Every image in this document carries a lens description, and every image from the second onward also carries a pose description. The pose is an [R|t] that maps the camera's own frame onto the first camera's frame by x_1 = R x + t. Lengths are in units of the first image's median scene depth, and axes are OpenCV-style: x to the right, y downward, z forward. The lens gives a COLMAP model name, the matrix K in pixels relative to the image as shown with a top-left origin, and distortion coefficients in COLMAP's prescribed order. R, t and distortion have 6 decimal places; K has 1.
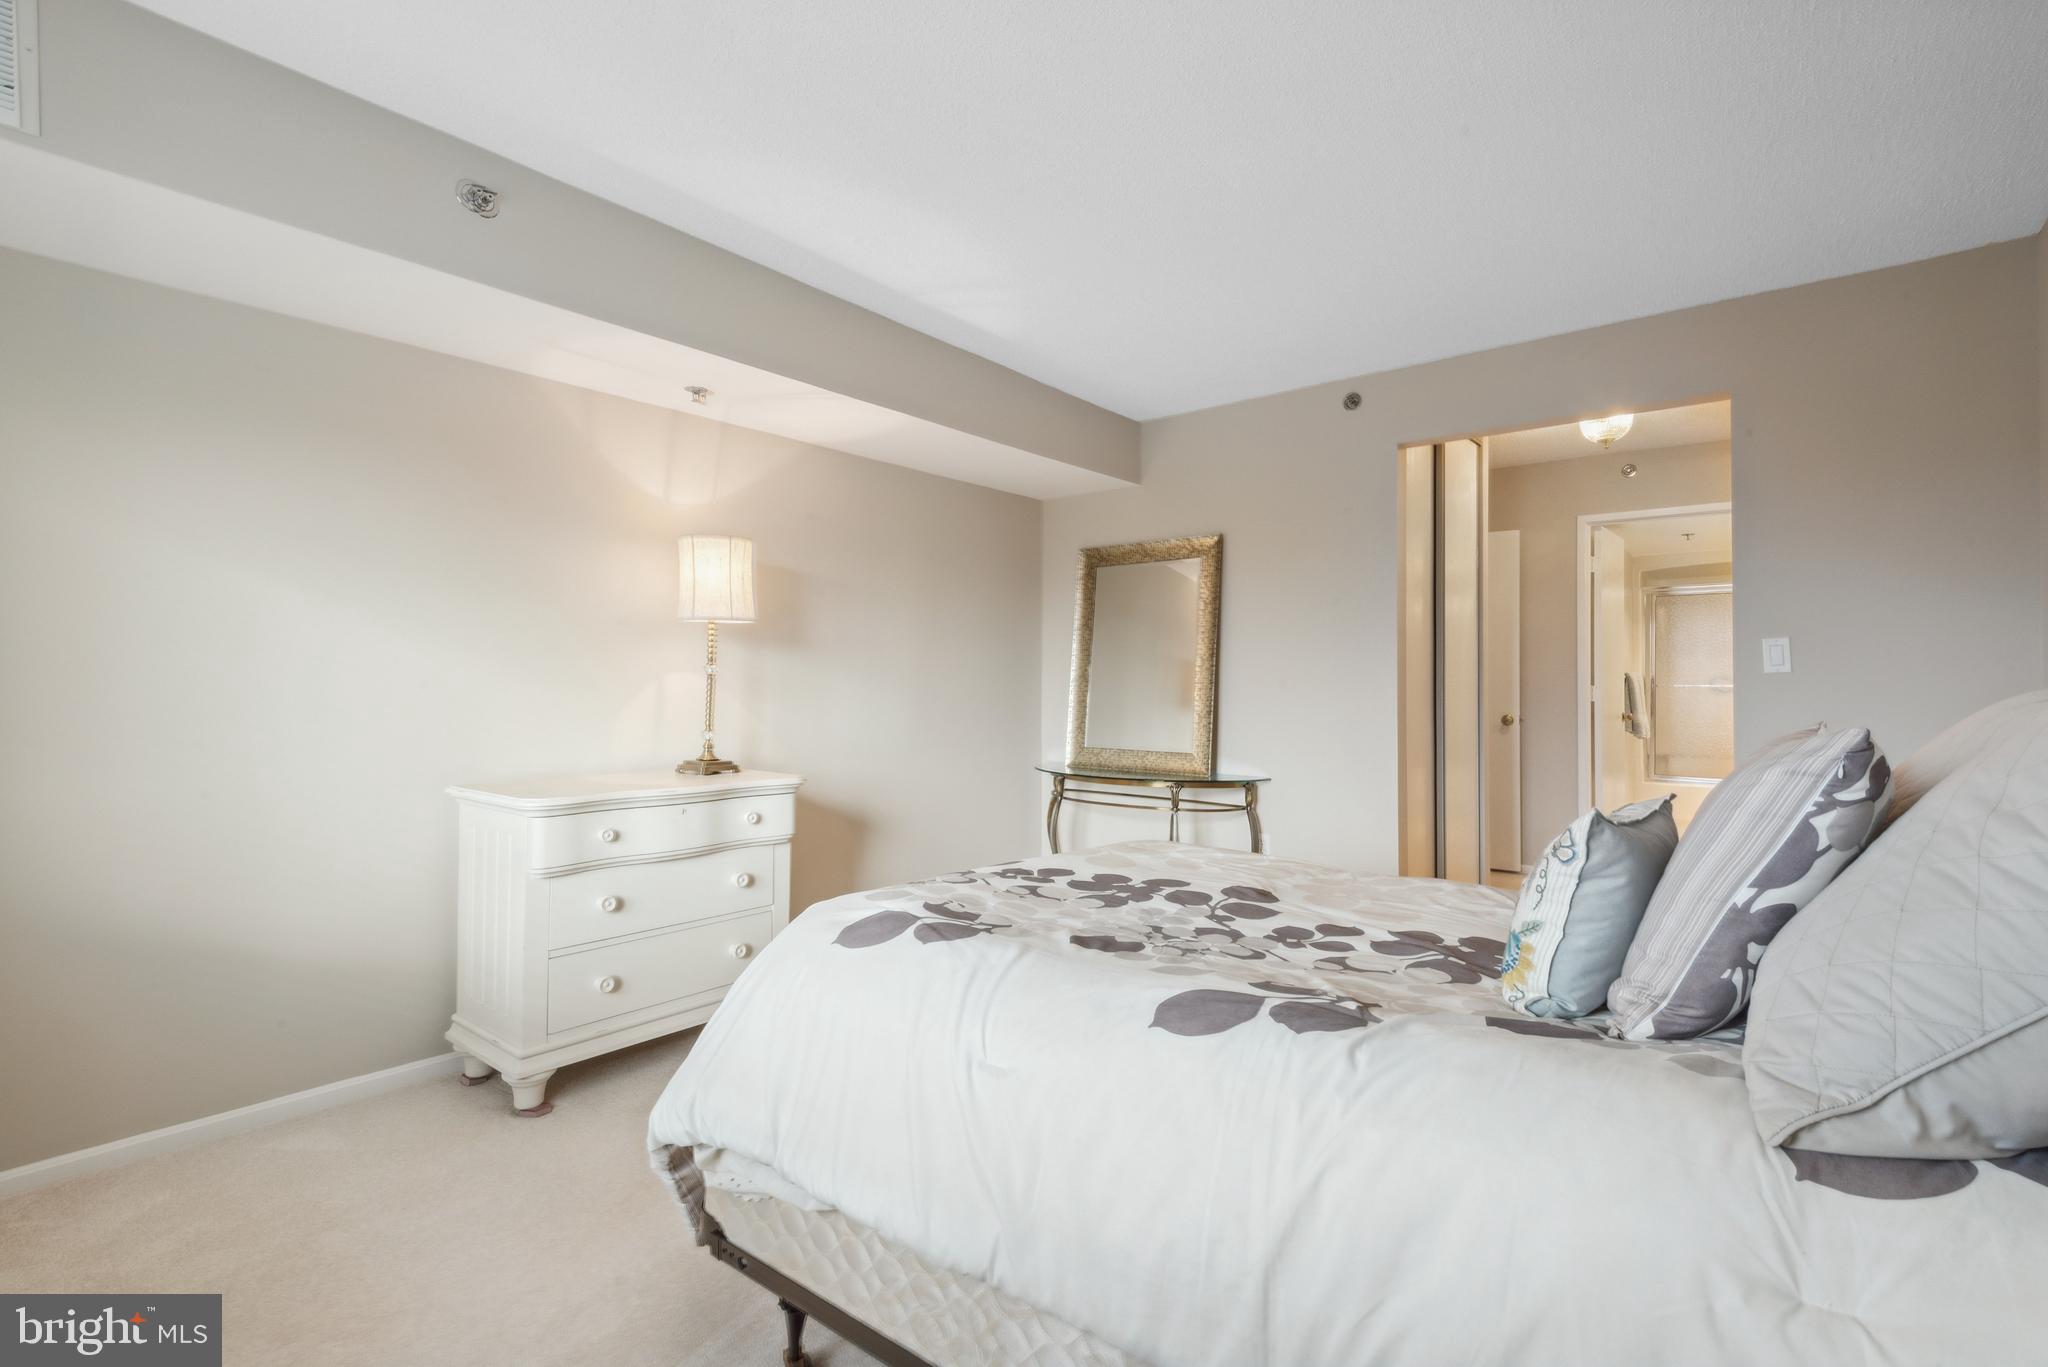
lens RADIAL K [[940.4, 0, 1024.3], [0, 940.4, 677.5], [0, 0, 1]] dist [0.015834, -0.000515]
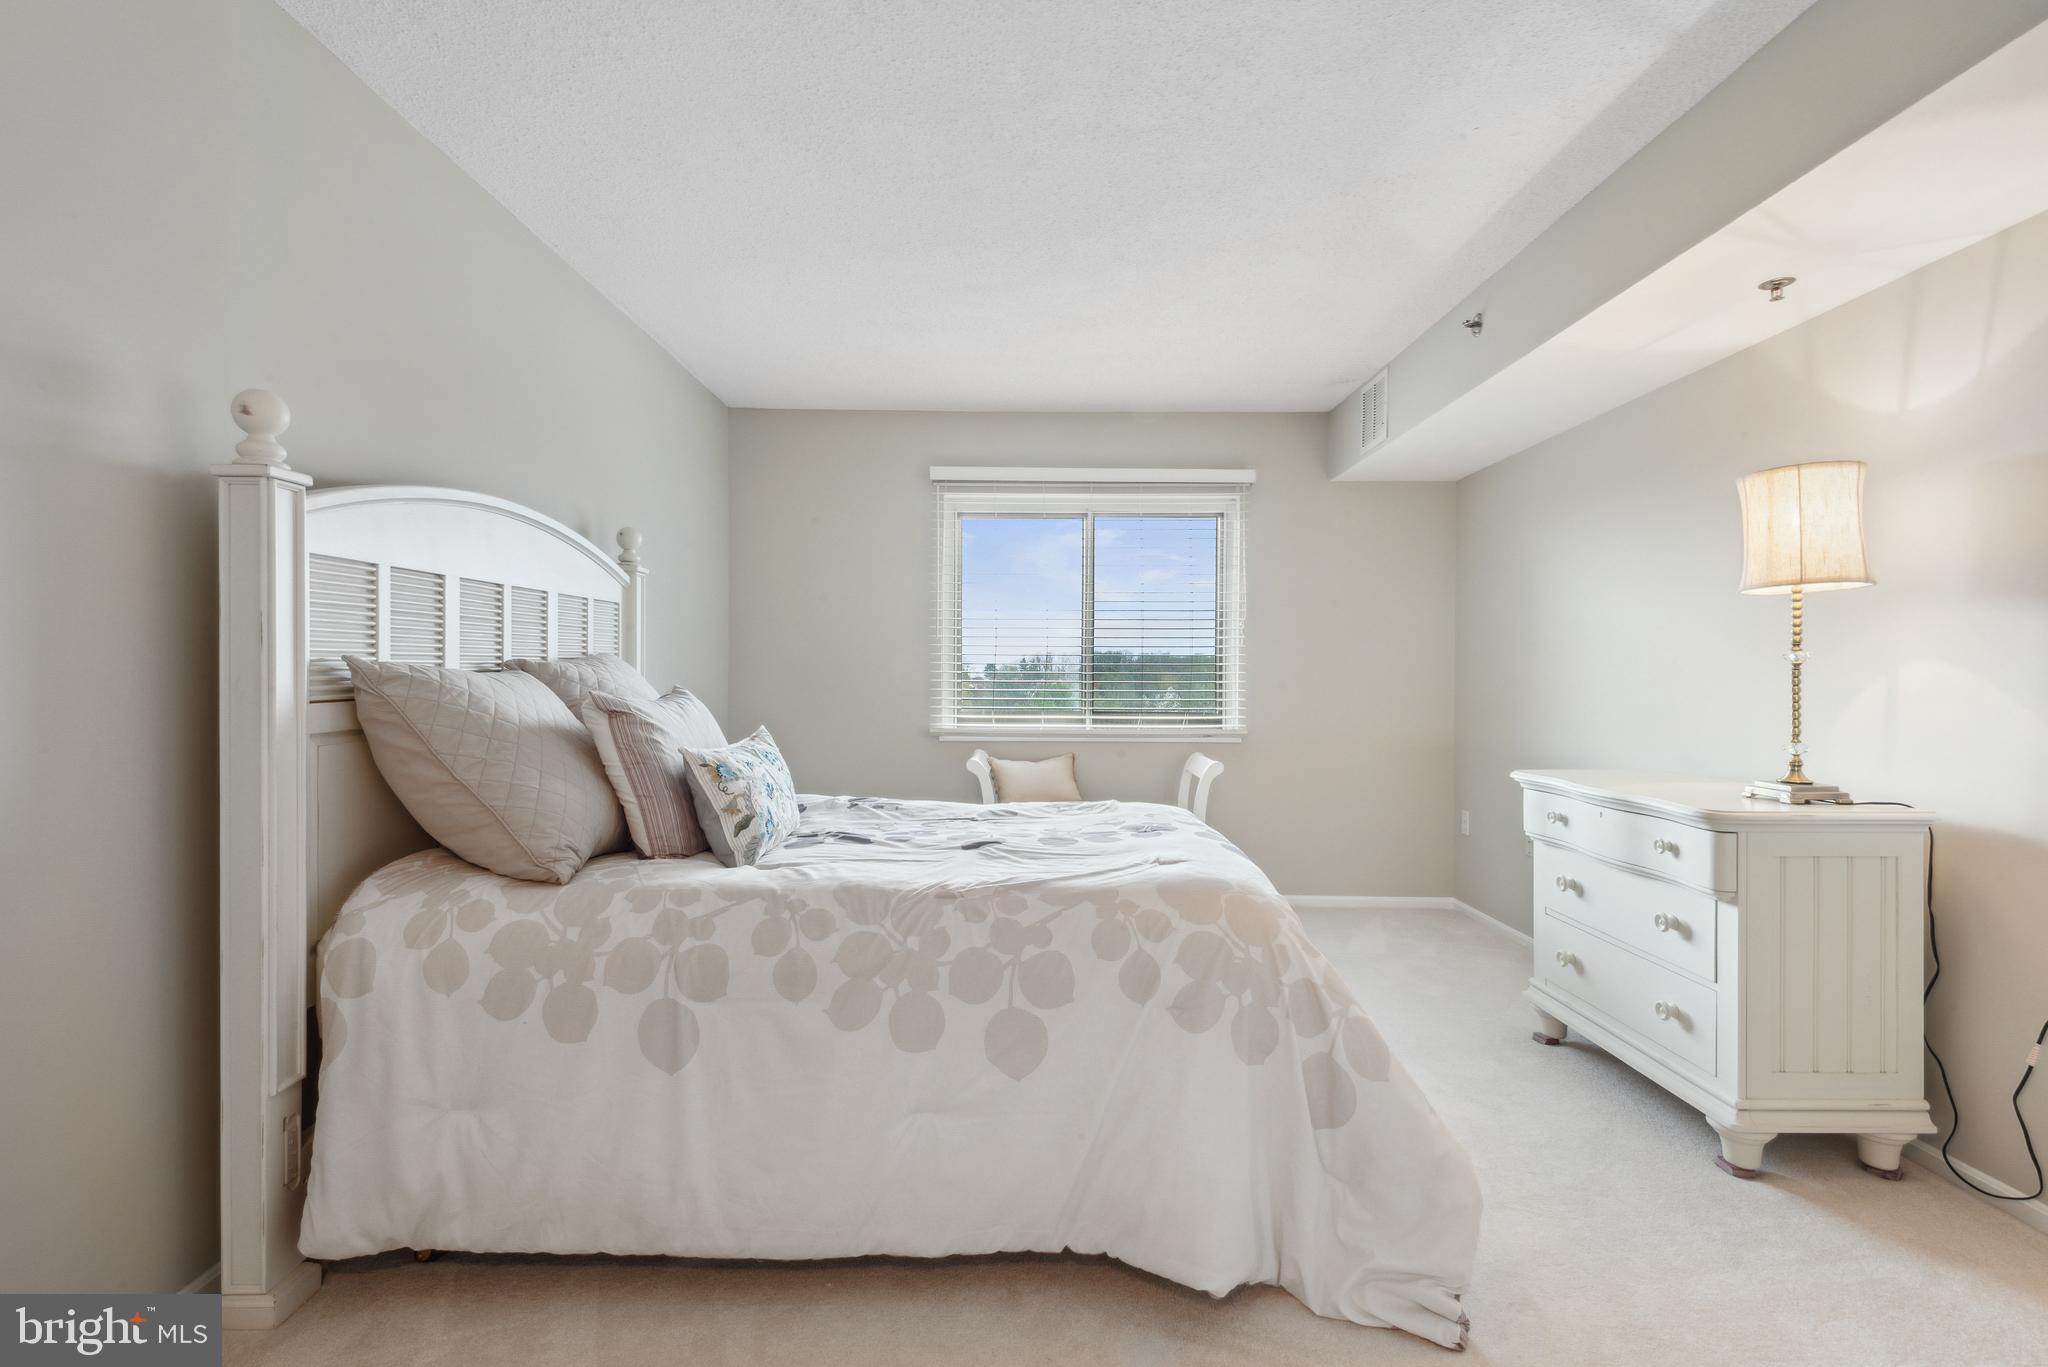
lens RADIAL K [[921.9, 0, 1026.8], [0, 921.9, 685.9], [0, 0, 1]] dist [0.043961, -0.025414]
pose [[-0.781348, -0.001741, -0.624093, 0.574563], [-0.000534, 0.999998, -0.002120, 0.015350], [0.624095, -0.001323, -0.781347, 1.191006]]
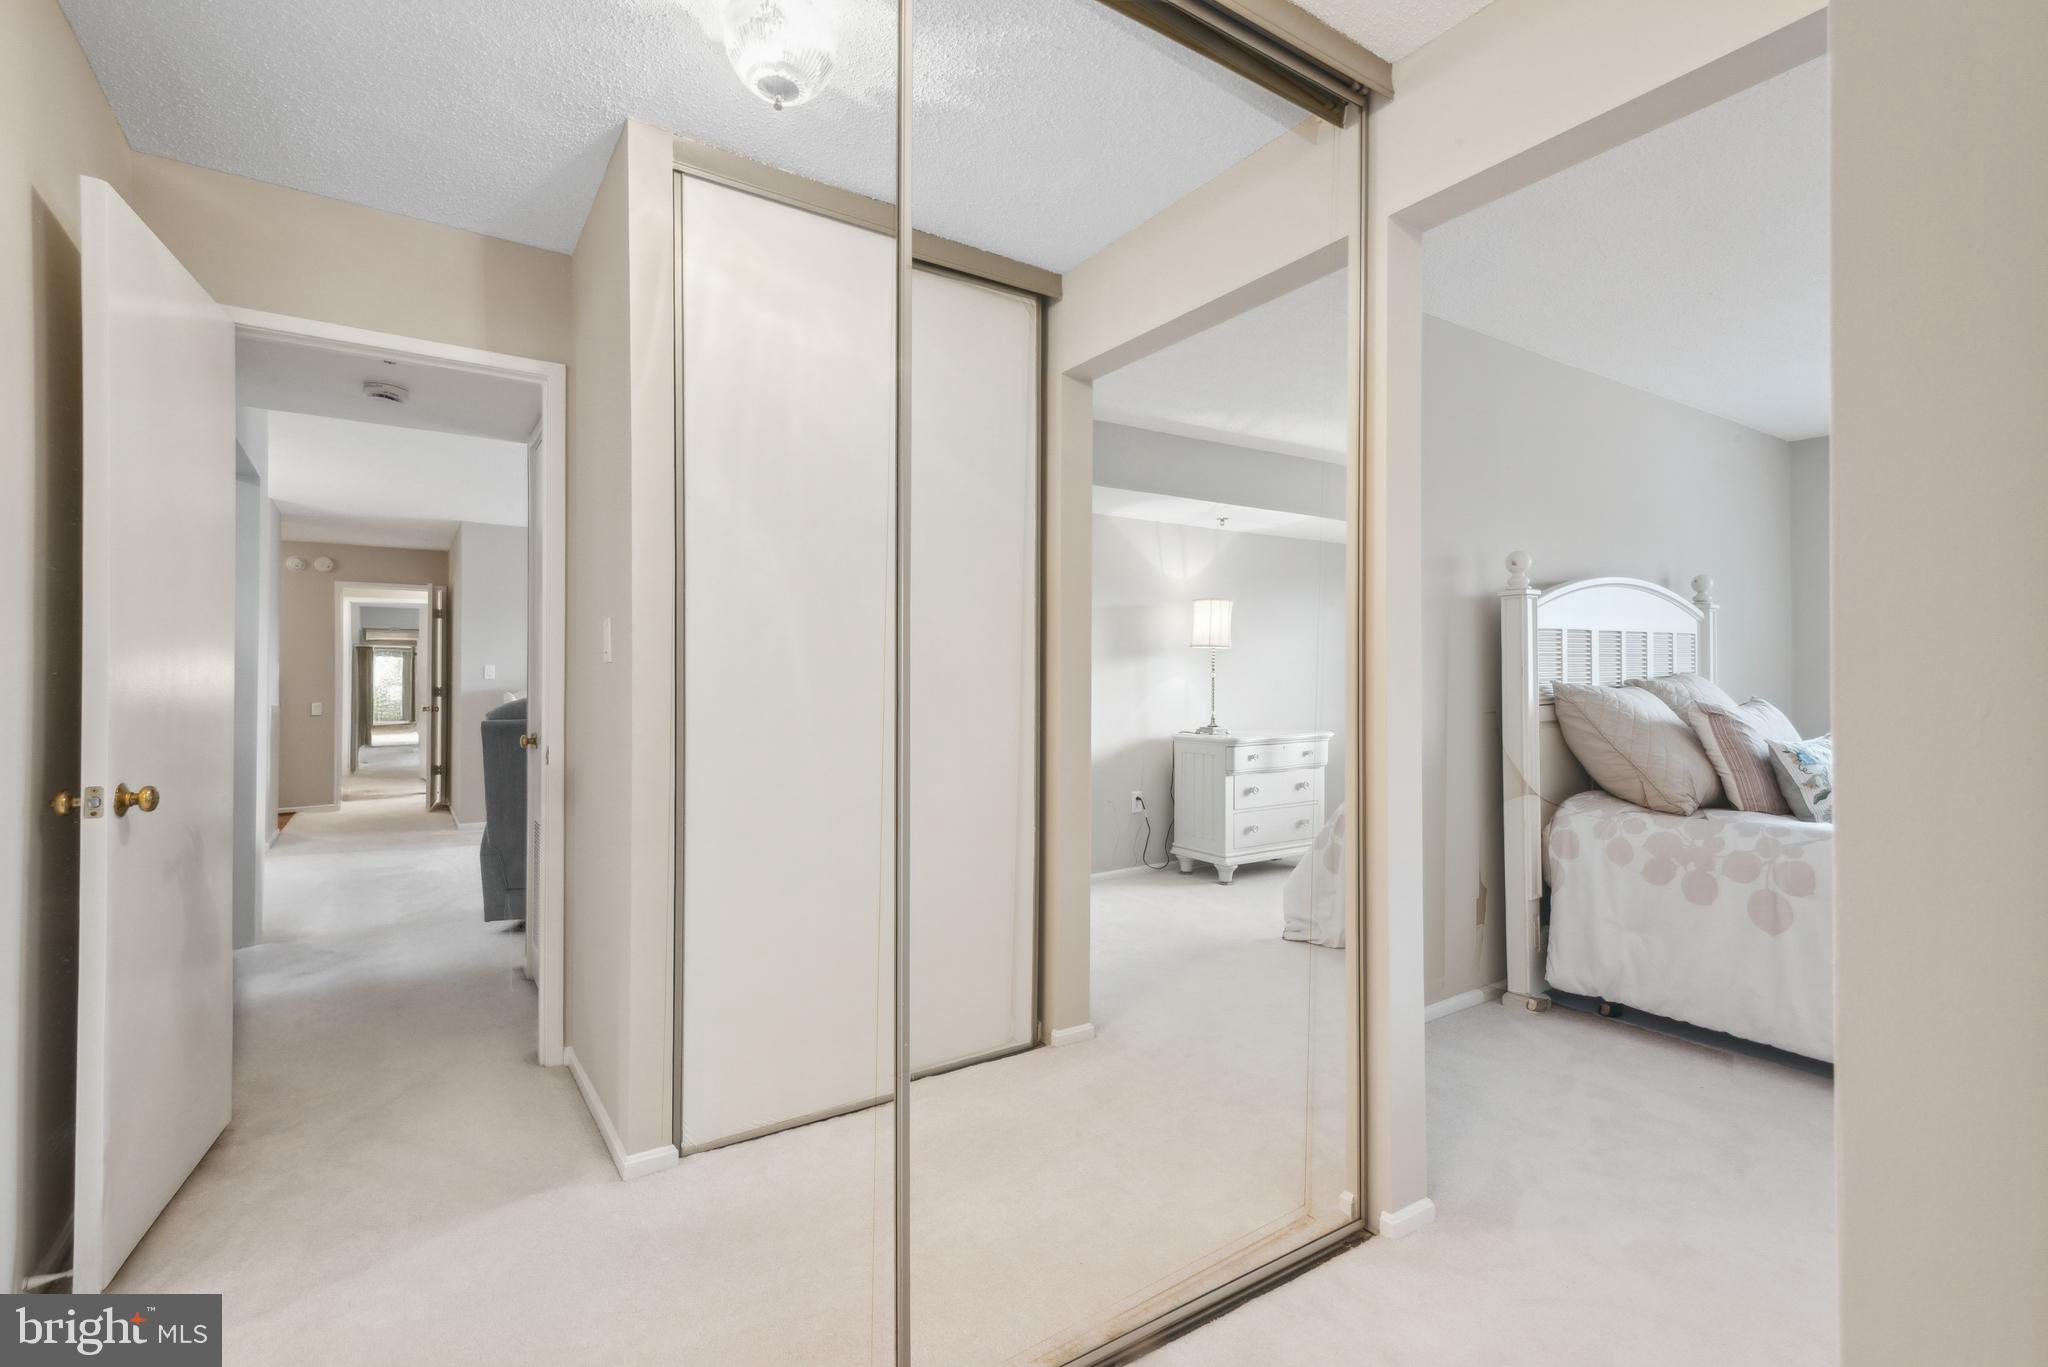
lens RADIAL K [[921.9, 0, 1026.8], [0, 921.9, 685.9], [0, 0, 1]] dist [0.043961, -0.025414]
pose [[-0.953548, 0.005383, 0.301193, 0.789245], [0.001802, 0.999924, -0.012169, 0.013665], [-0.301235, -0.011061, -0.953486, 1.671166]]
